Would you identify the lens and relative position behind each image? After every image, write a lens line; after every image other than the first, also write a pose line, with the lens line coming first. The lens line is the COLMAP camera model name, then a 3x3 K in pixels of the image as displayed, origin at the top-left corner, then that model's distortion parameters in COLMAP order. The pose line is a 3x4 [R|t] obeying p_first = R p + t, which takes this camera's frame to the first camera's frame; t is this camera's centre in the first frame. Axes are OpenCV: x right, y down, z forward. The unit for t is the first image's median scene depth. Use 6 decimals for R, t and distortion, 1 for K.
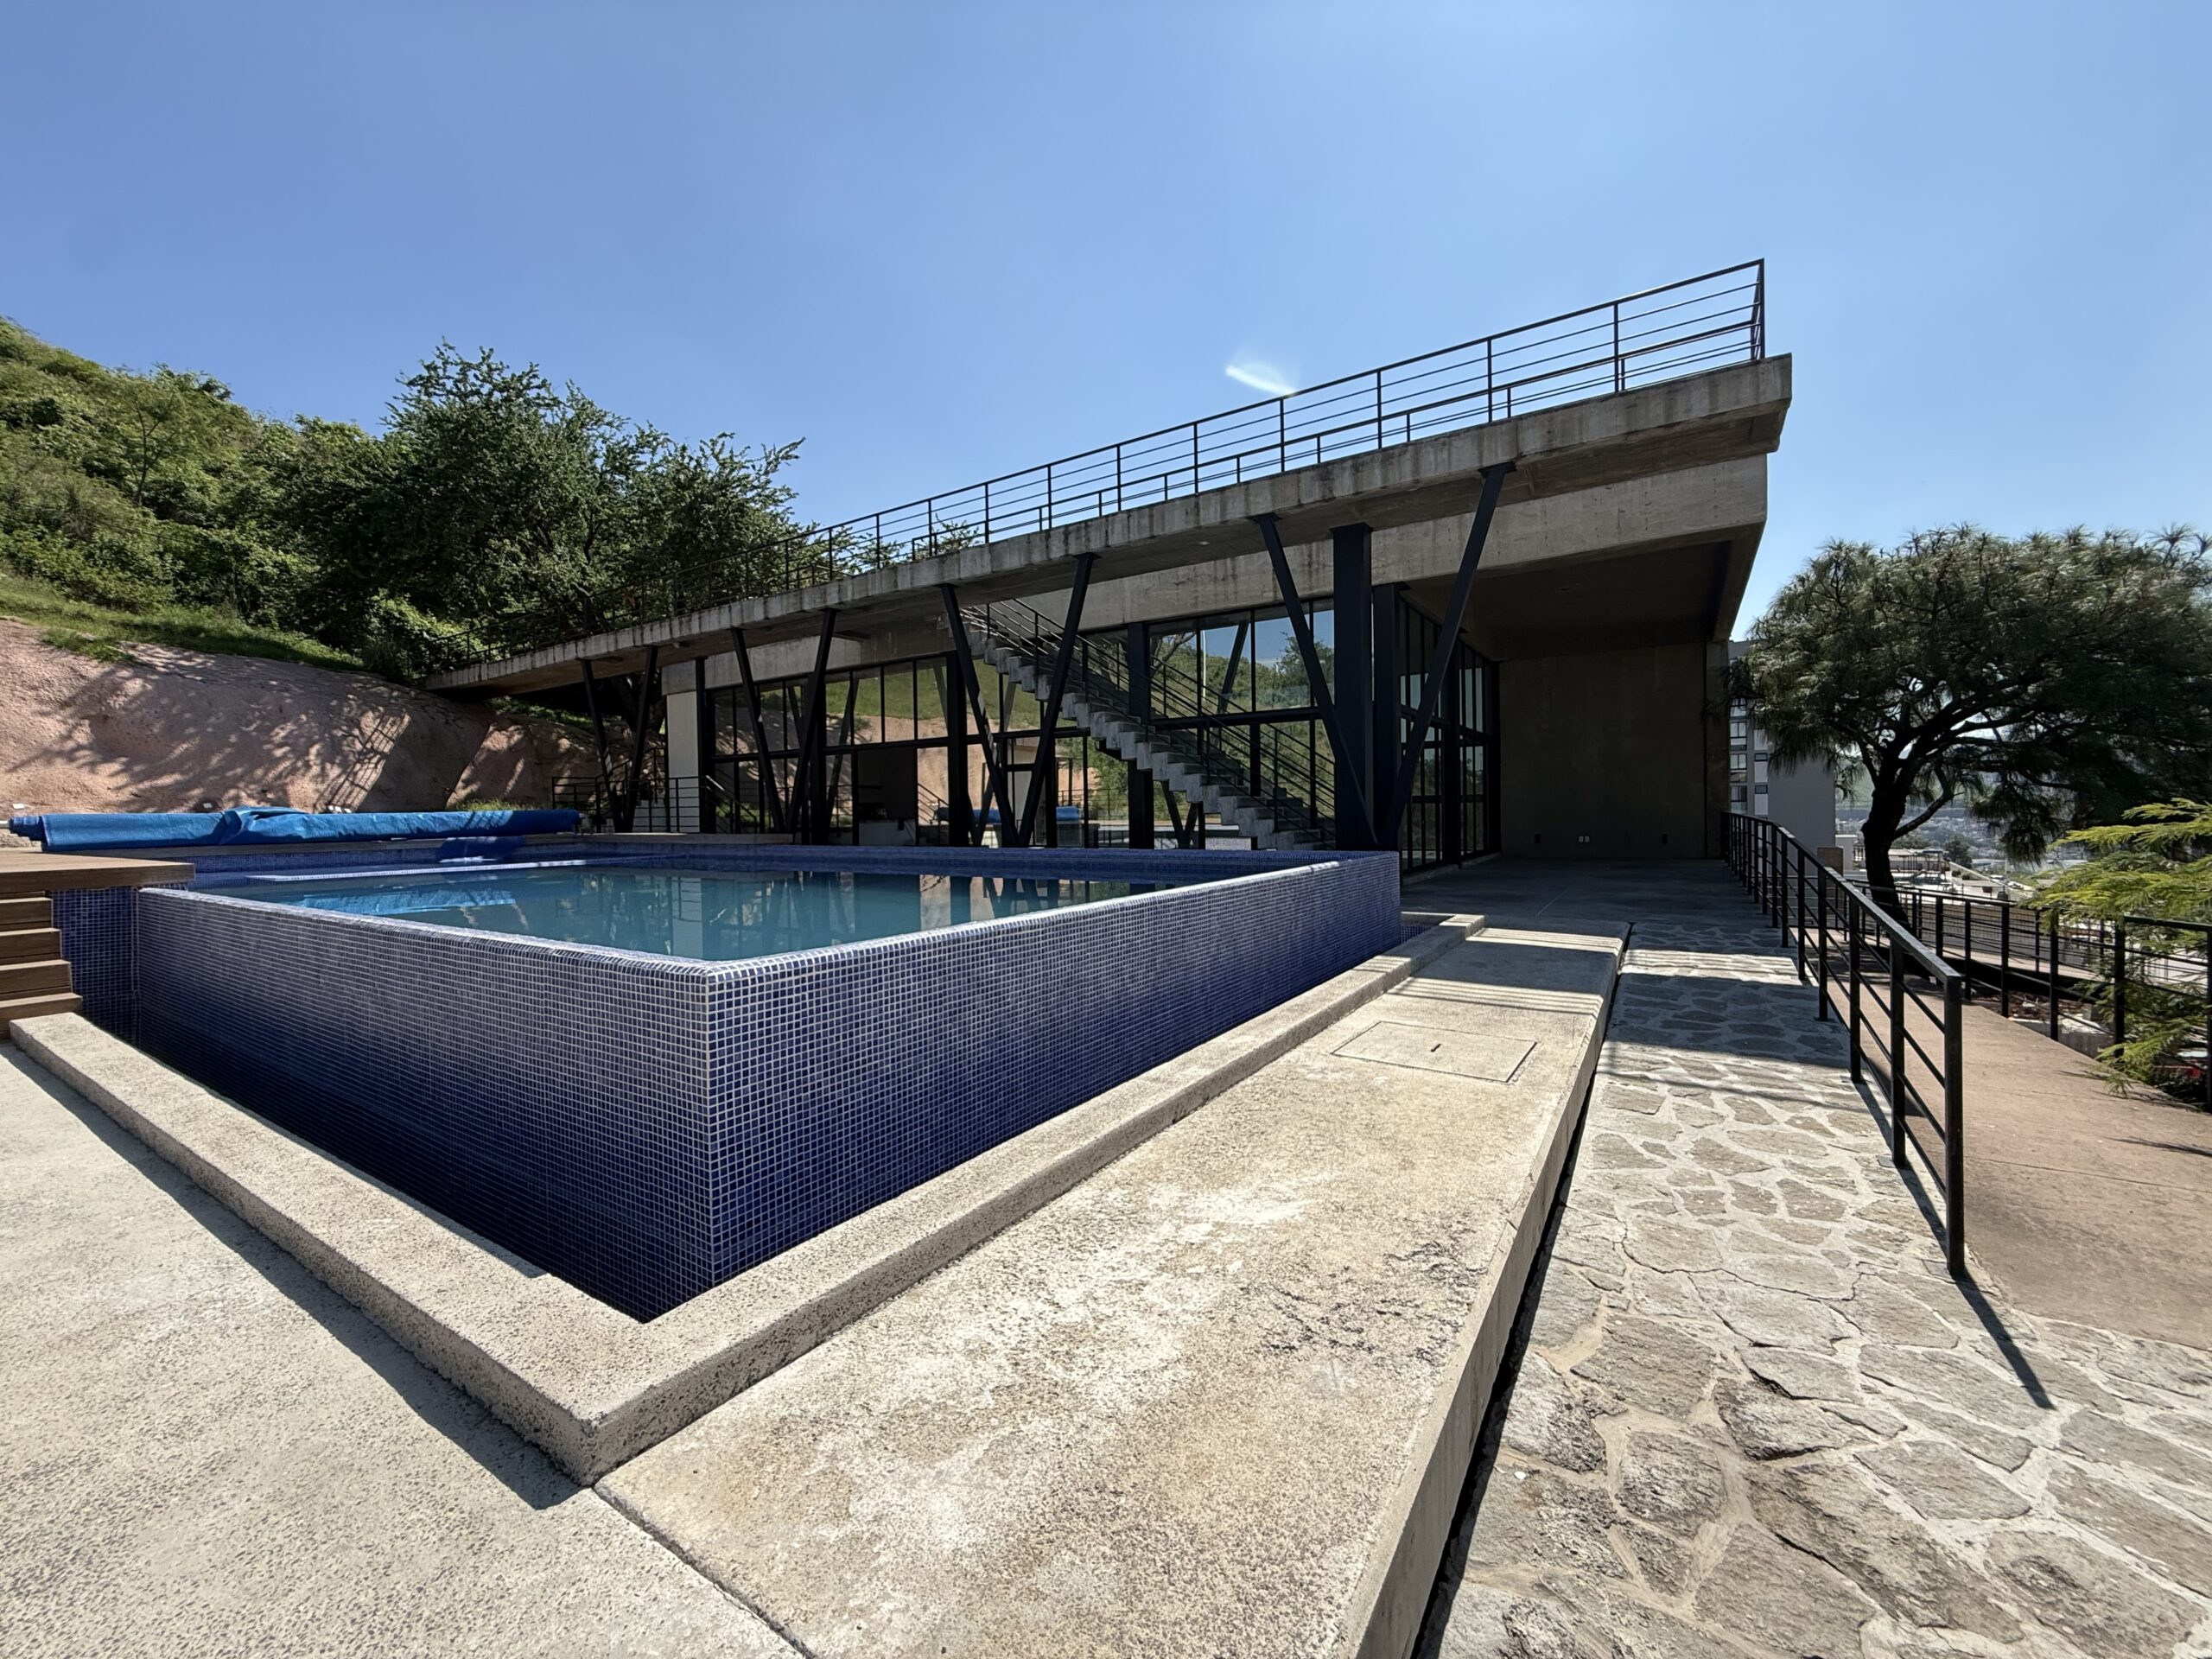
lens RADIAL K [[884.4, 0, 1102.6], [0, 884.4, 821.9], [0, 0, 1]] dist [-0.001016, 0.000418]
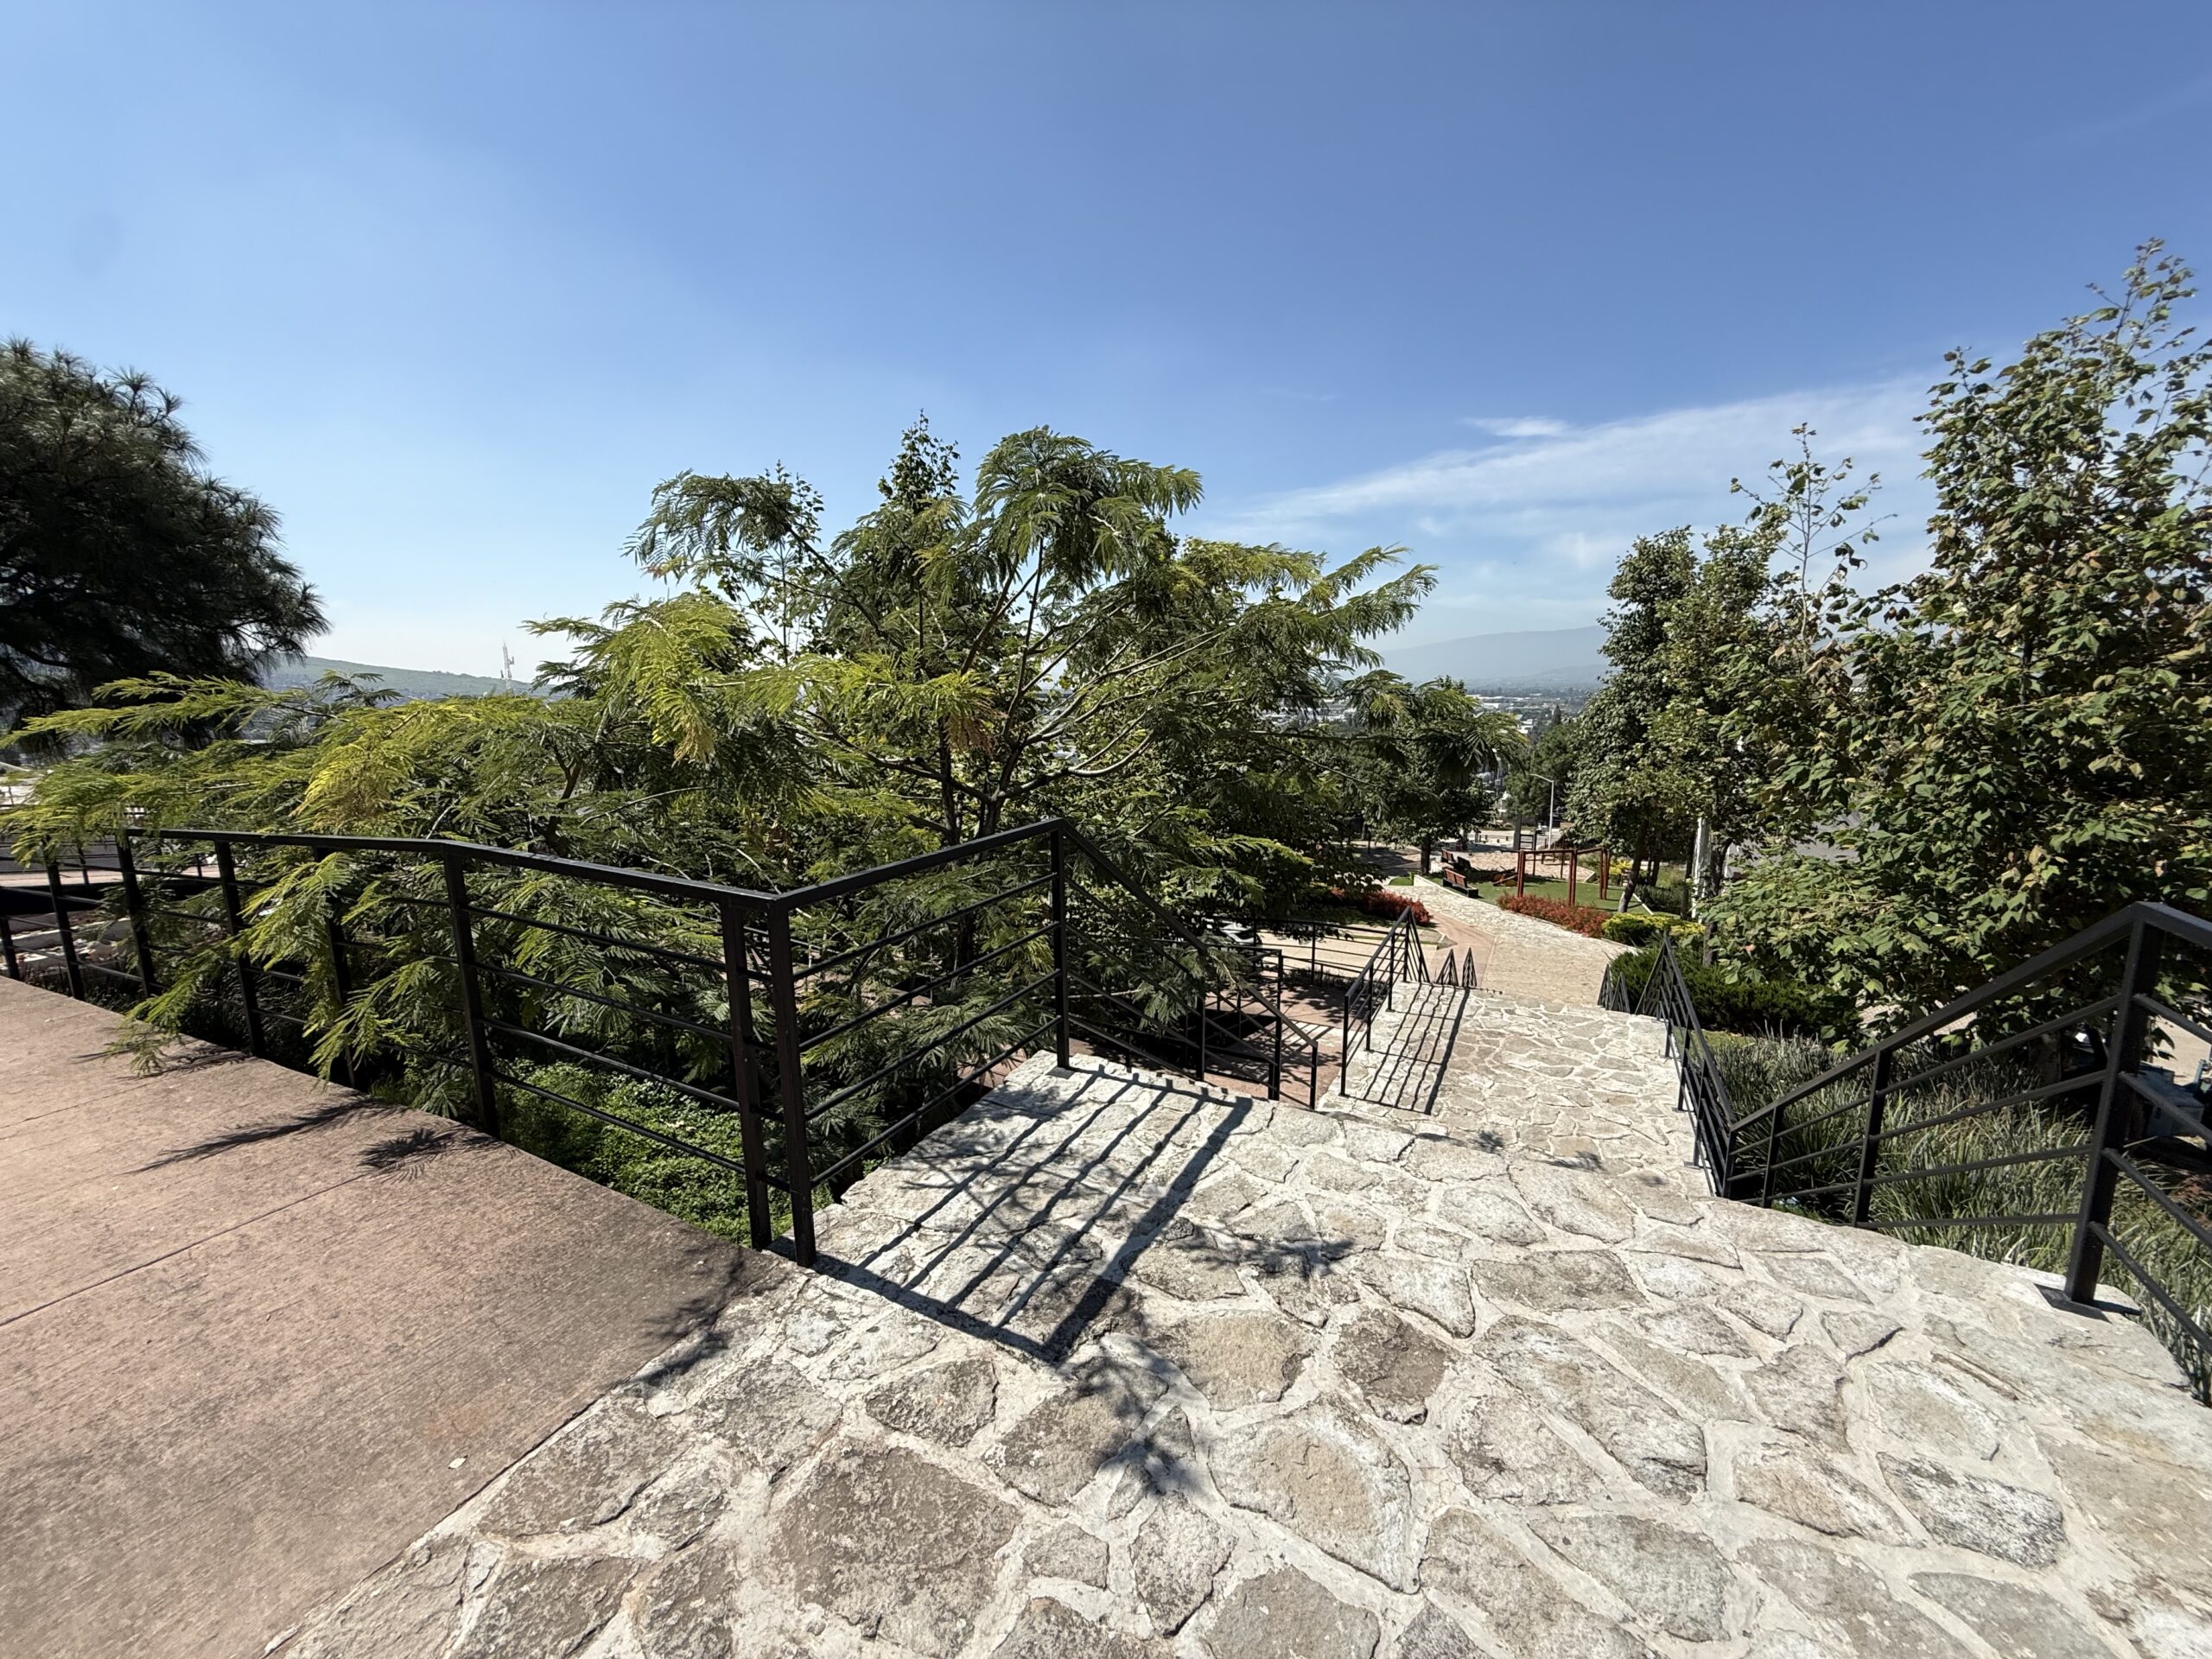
lens RADIAL K [[884.4, 0, 1100.5], [0, 884.4, 834.2], [0, 0, 1]] dist [-0.001016, 0.000418]
pose [[-0.088605, -0.159278, 0.983250, 0.332779], [0.020487, 0.986632, 0.161672, 0.005593], [-0.995856, 0.034468, -0.084157, 0.227809]]
